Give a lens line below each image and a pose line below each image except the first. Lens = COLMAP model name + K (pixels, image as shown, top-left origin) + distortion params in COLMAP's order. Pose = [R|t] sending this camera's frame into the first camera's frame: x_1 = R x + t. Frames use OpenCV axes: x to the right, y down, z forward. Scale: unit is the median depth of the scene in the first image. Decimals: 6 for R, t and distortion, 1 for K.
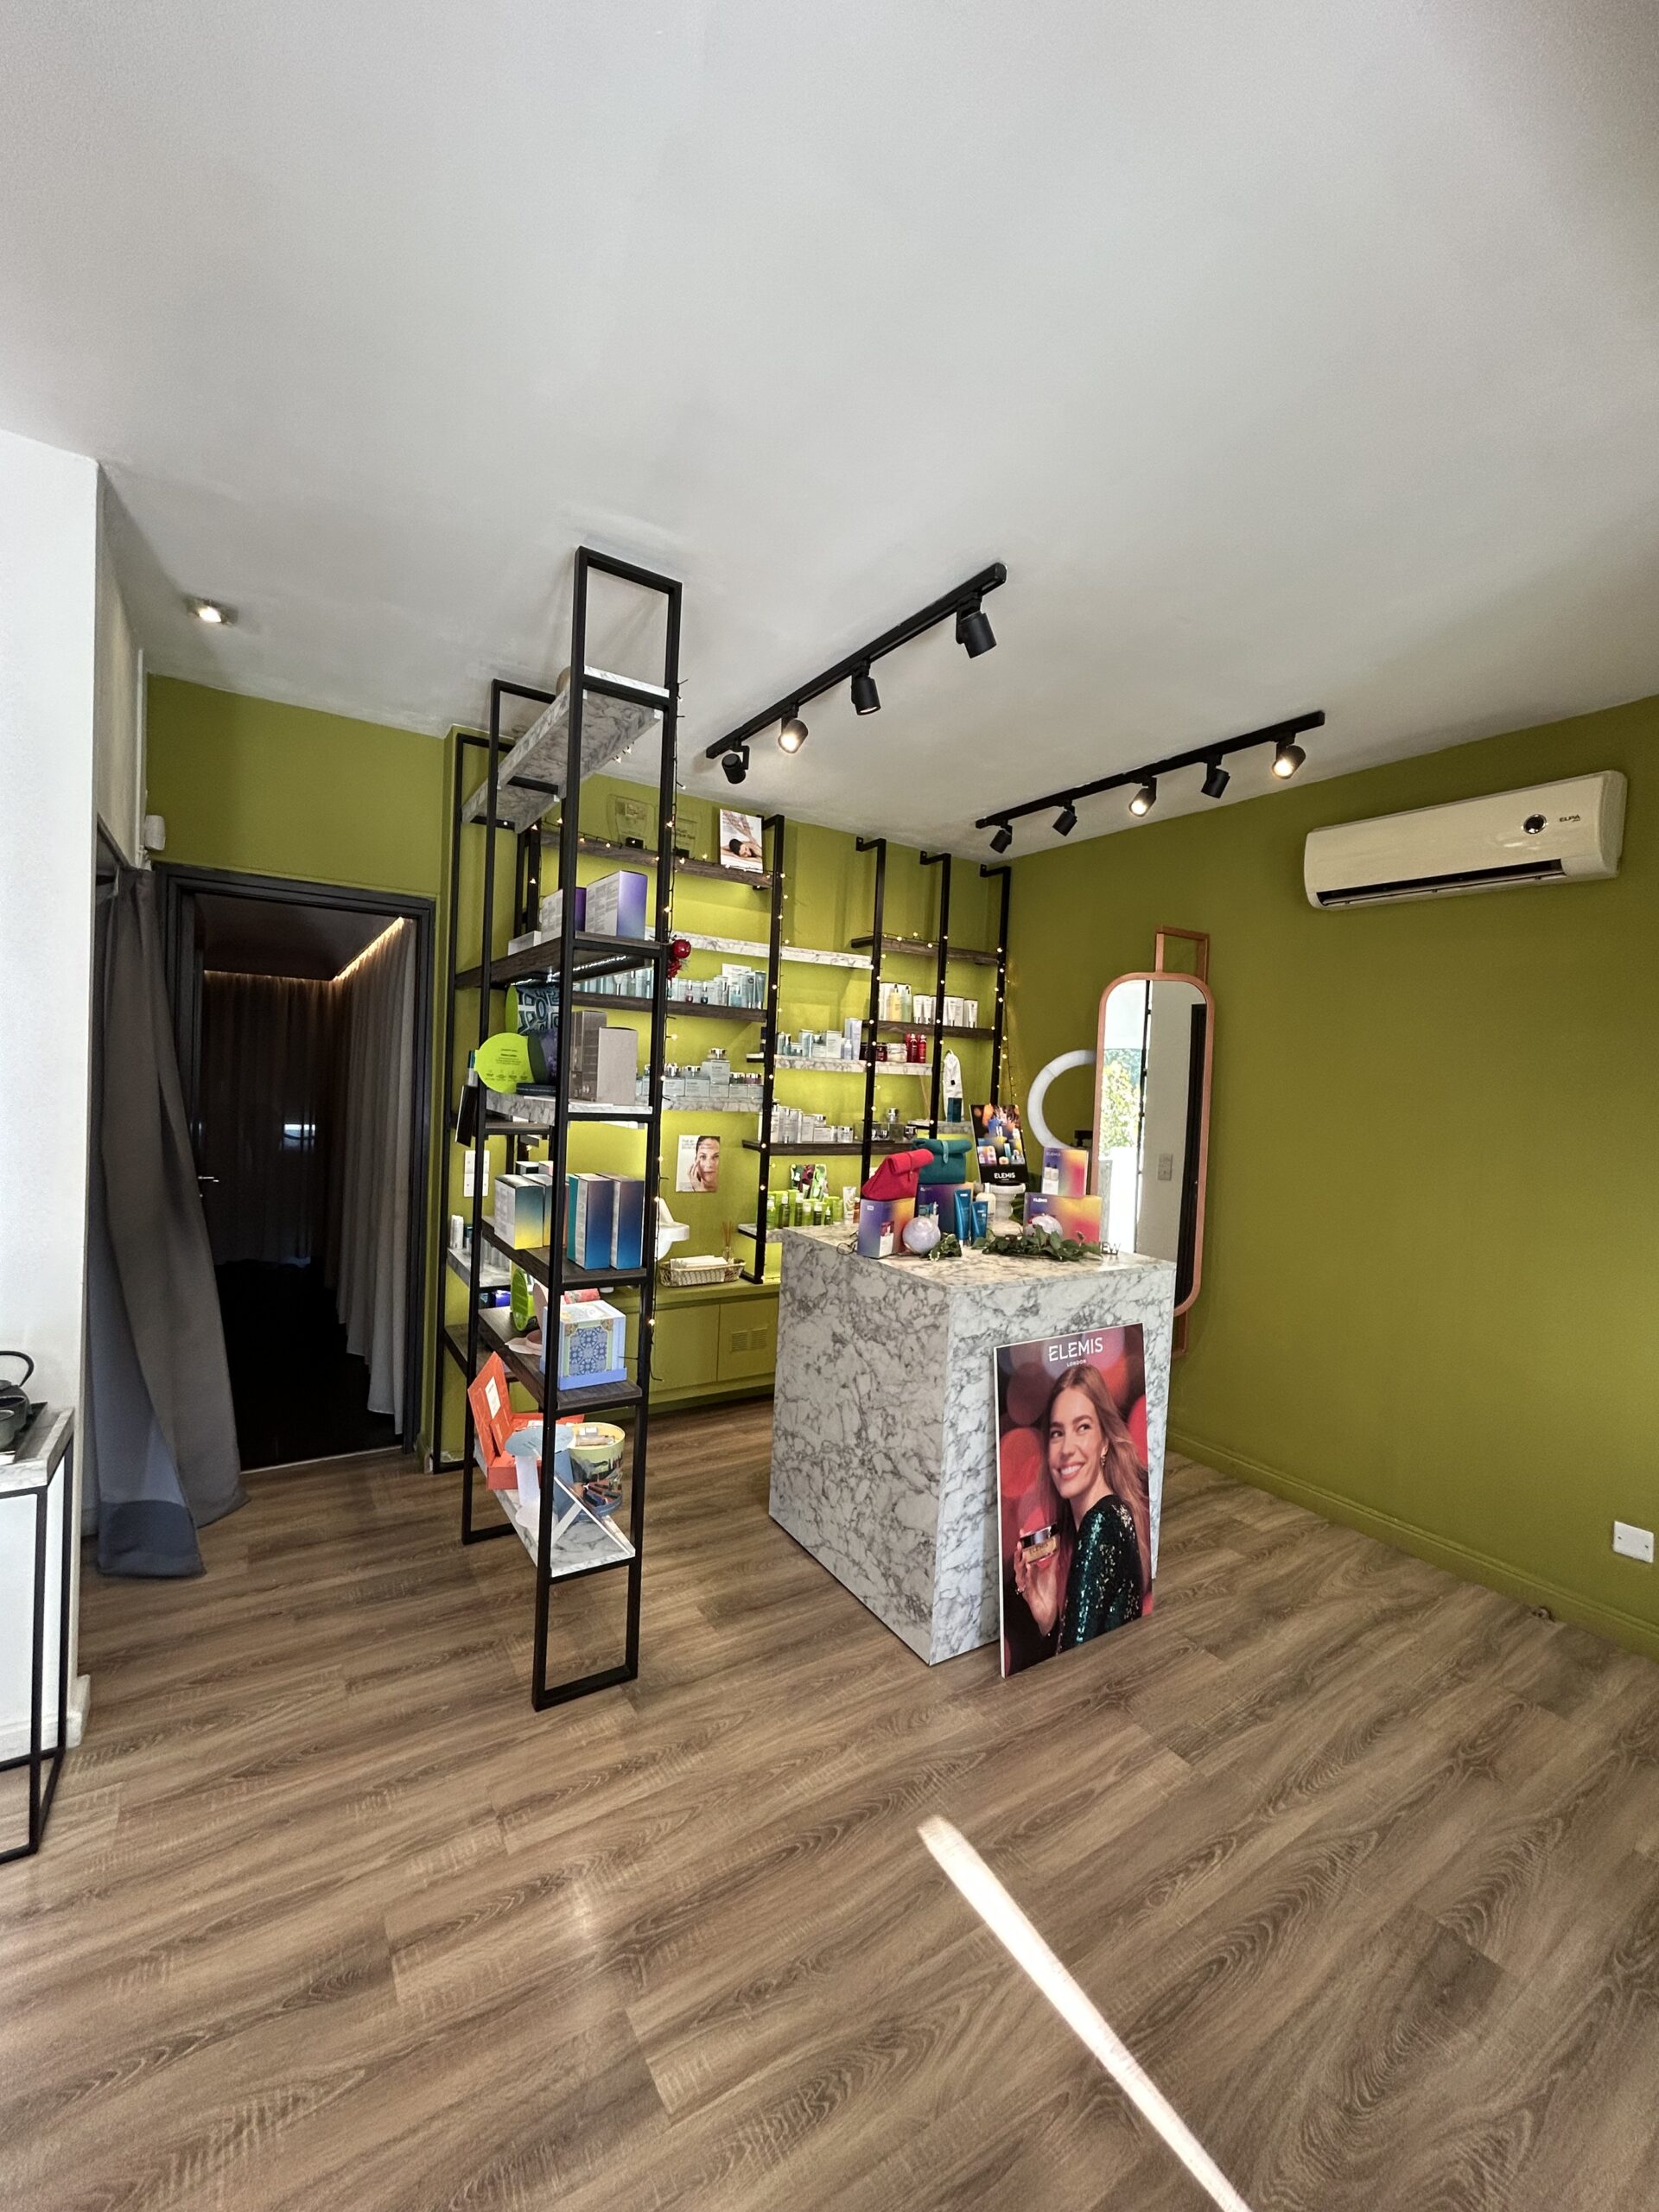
lens RADIAL K [[893.2, 0, 828.7], [0, 893.2, 1099.2], [0, 0, 1]] dist [0.001202, -0.000570]
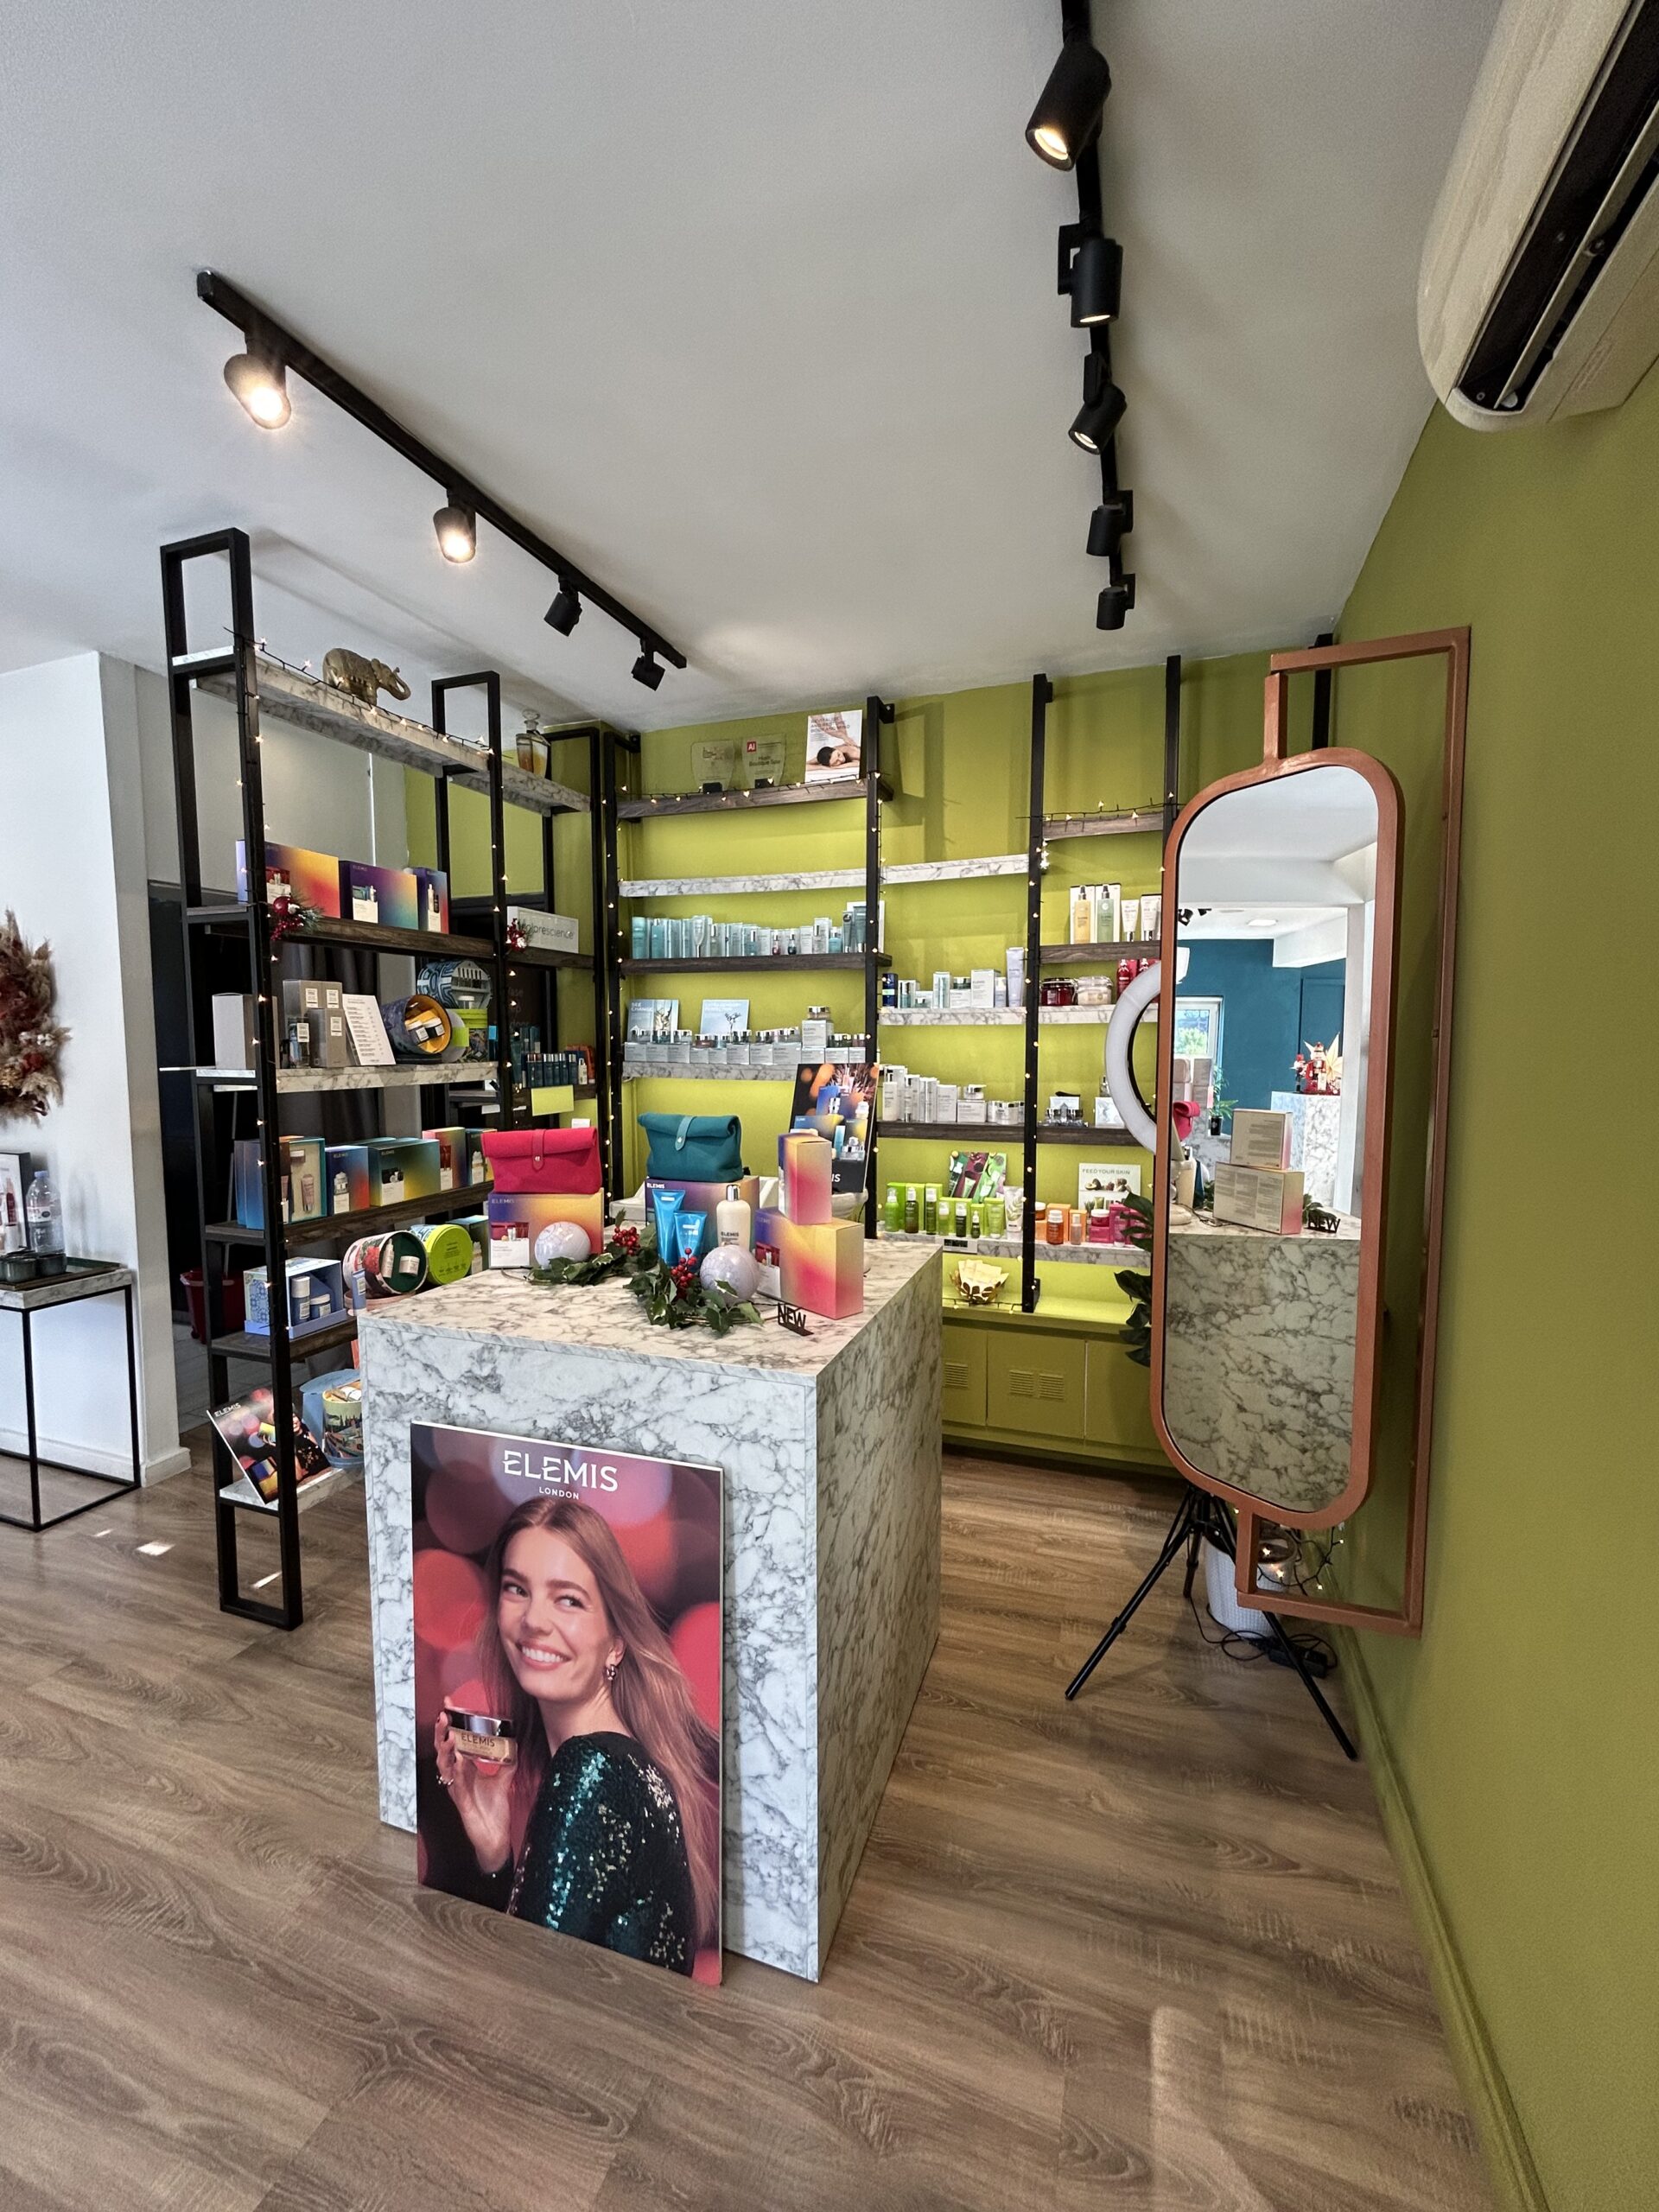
lens RADIAL K [[893.2, 0, 828.2], [0, 893.2, 1111.9], [0, 0, 1]] dist [0.001202, -0.000570]
pose [[0.614923, 0.016669, -0.788411, 0.841827], [0.016773, 0.999274, 0.034209, 0.020461], [0.788408, -0.034260, 0.614197, 0.761154]]
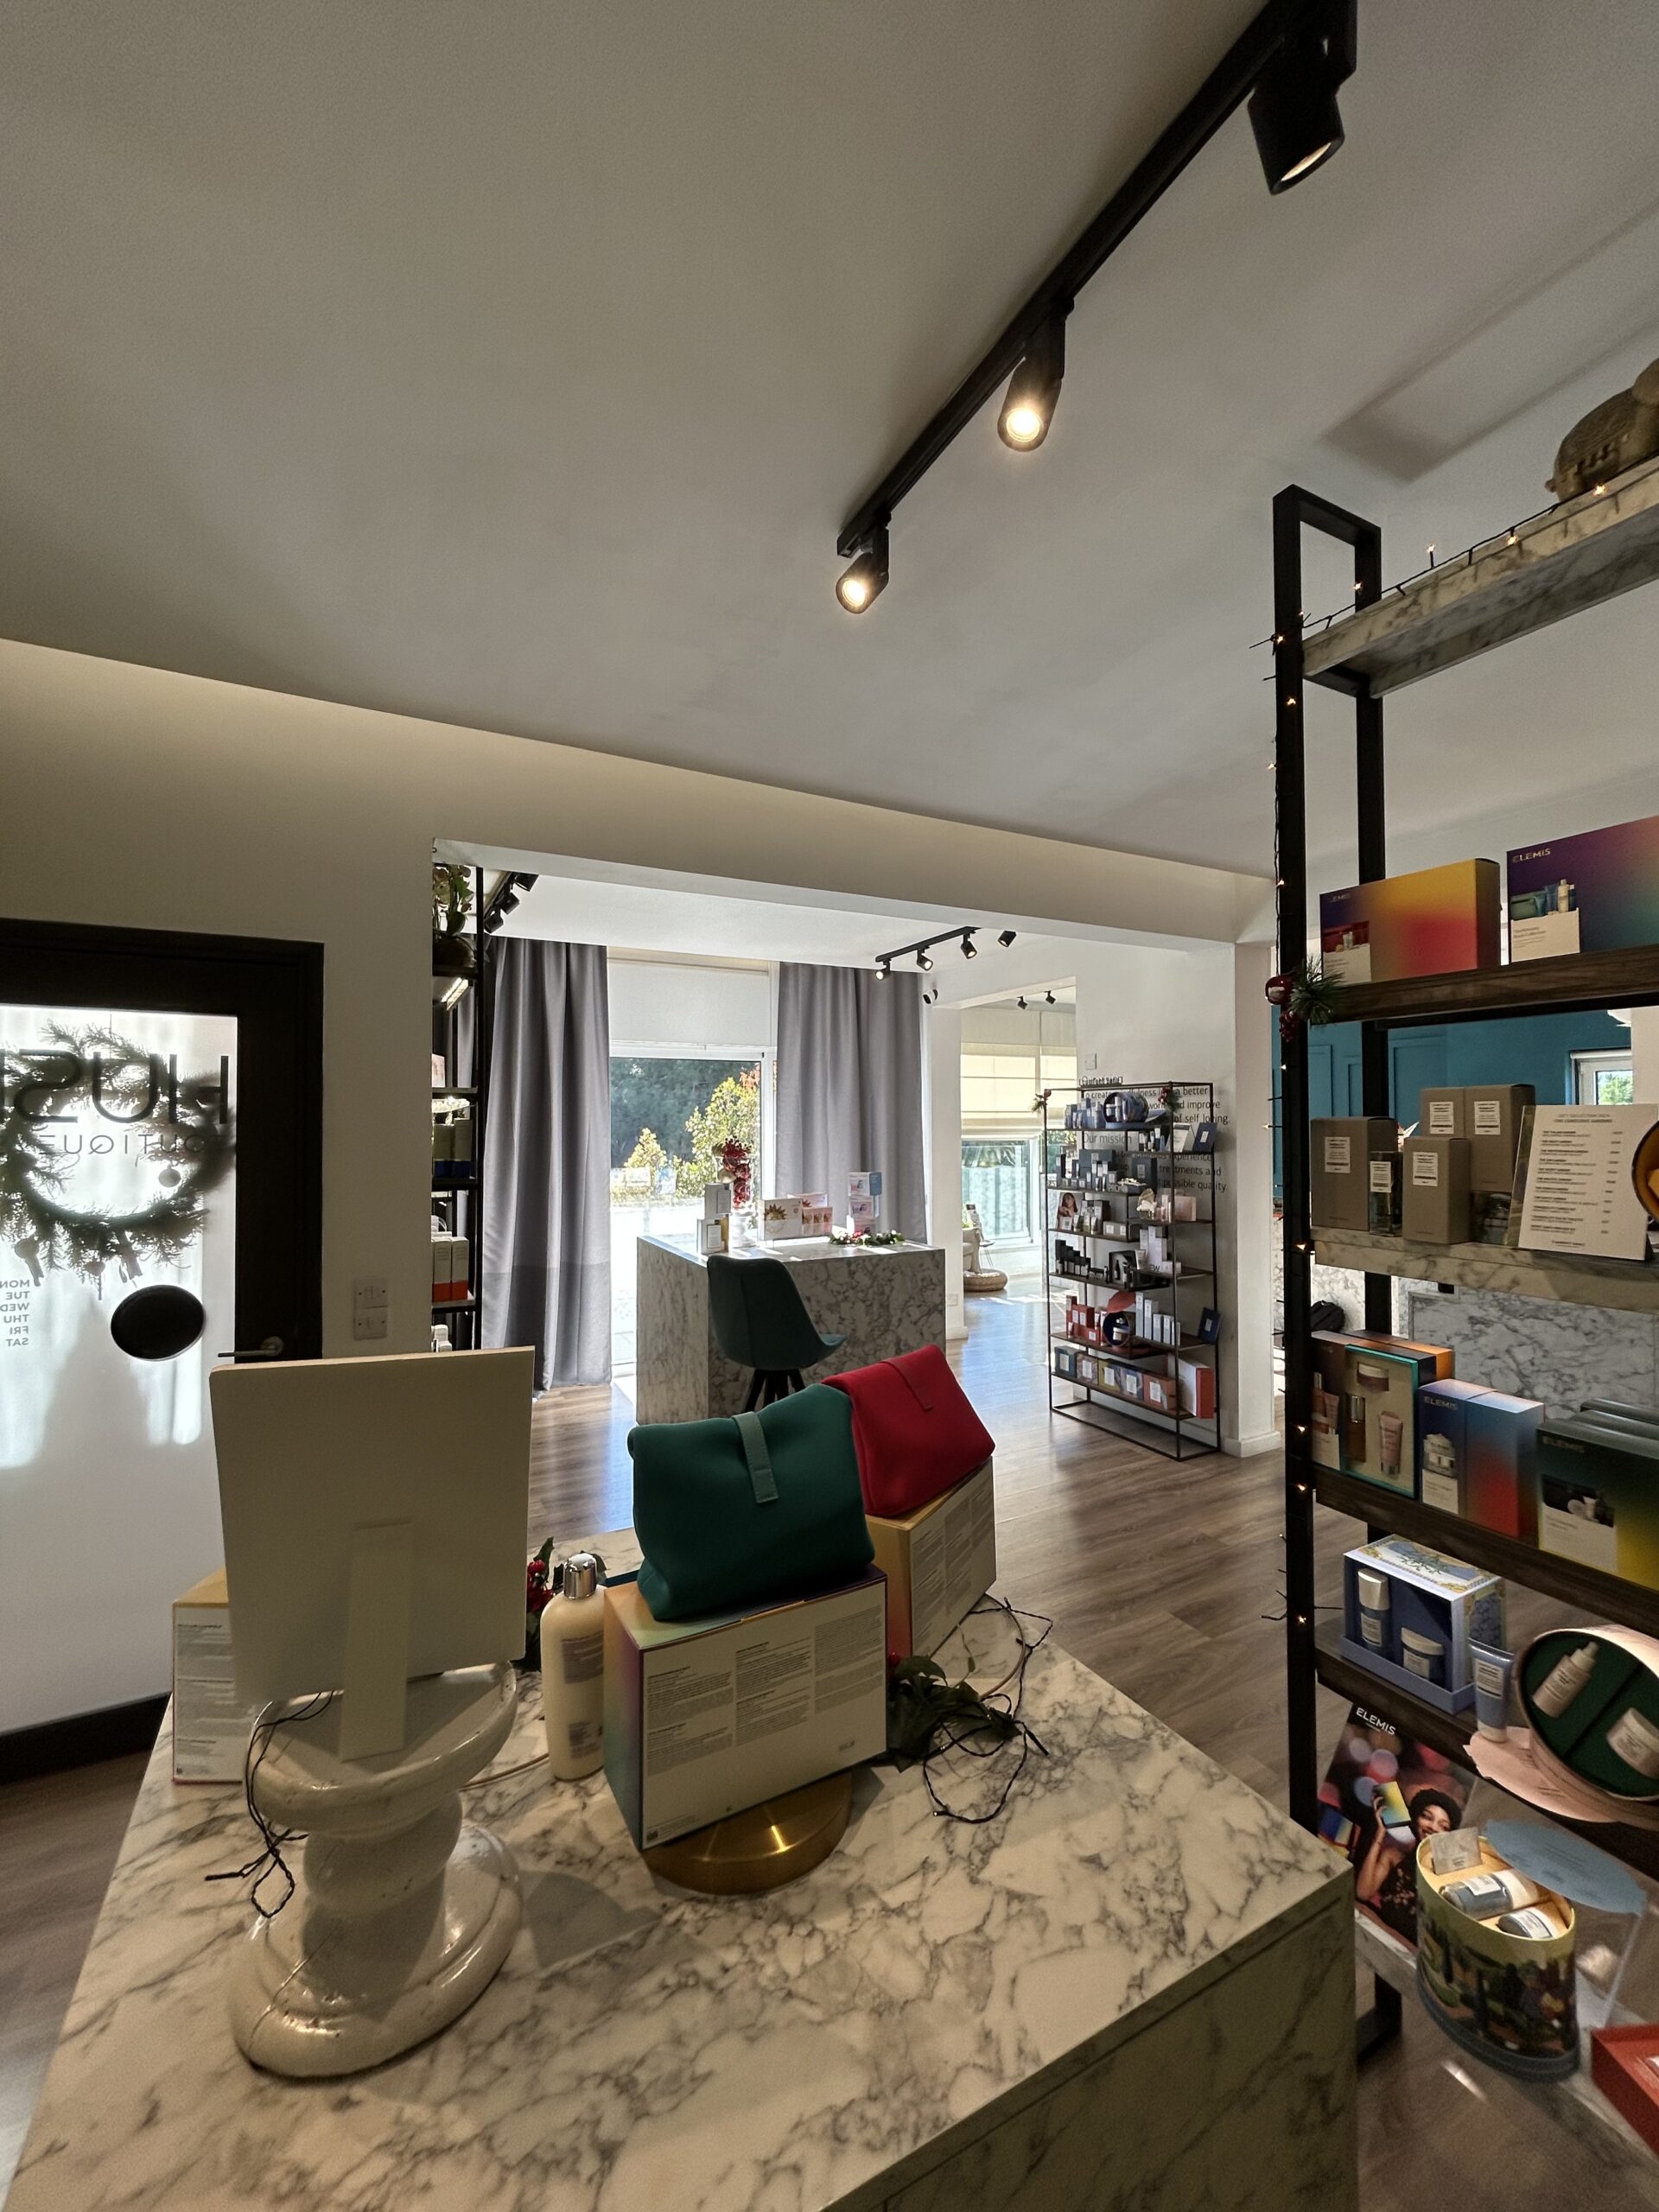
lens RADIAL K [[893.2, 0, 835.4], [0, 893.2, 1109.8], [0, 0, 1]] dist [0.001202, -0.000570]
pose [[-0.996290, -0.041887, 0.075174, 0.083134], [-0.041620, 0.999120, 0.005113, -0.069207], [-0.075322, 0.001966, -0.997157, 1.487729]]
